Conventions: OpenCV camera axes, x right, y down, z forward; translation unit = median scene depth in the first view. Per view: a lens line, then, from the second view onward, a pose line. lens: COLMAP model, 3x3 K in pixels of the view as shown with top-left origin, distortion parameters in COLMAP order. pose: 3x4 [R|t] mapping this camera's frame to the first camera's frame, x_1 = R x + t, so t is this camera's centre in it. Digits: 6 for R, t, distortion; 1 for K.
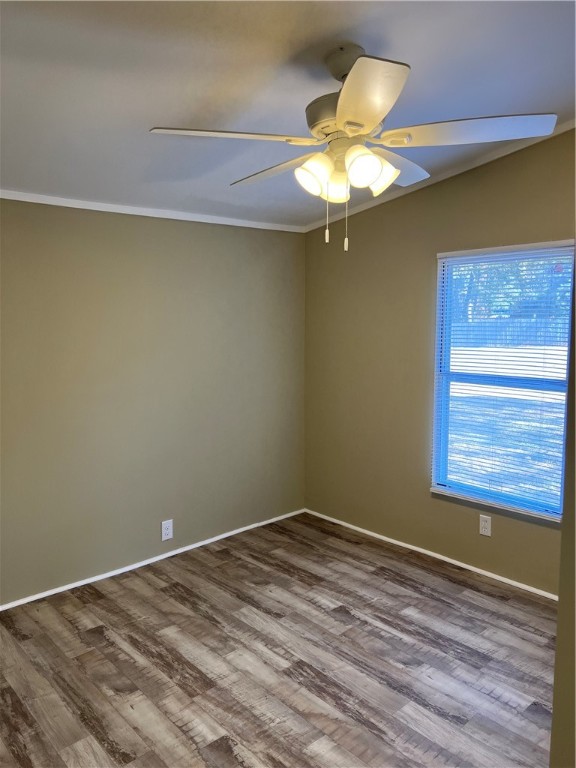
lens RADIAL K [[577.4, 0, 284.1], [0, 577.4, 381.1], [0, 0, 1]] dist [0.041290, -0.054782]
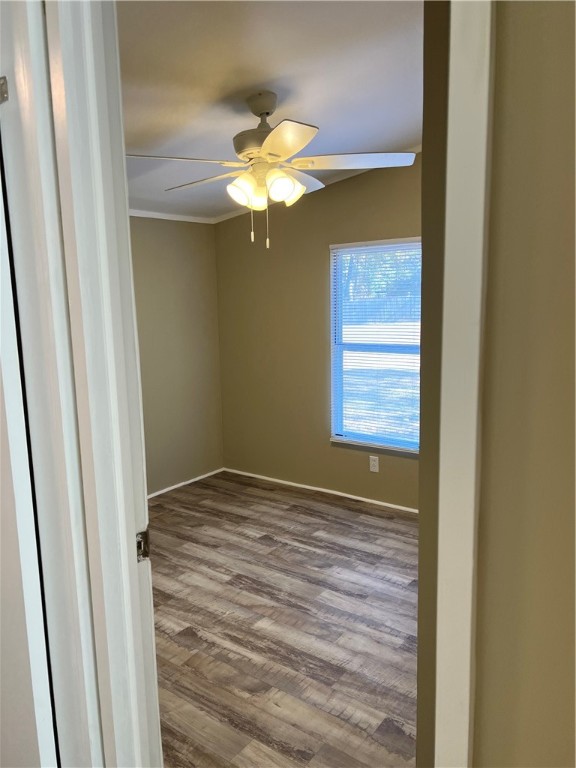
lens RADIAL K [[577.4, 0, 283.4], [0, 577.4, 379.8], [0, 0, 1]] dist [0.041290, -0.054782]
pose [[0.981219, -0.043578, 0.187910, -0.088071], [0.037860, 0.998707, 0.033913, 0.021124], [-0.189145, -0.026162, 0.981601, -0.222005]]
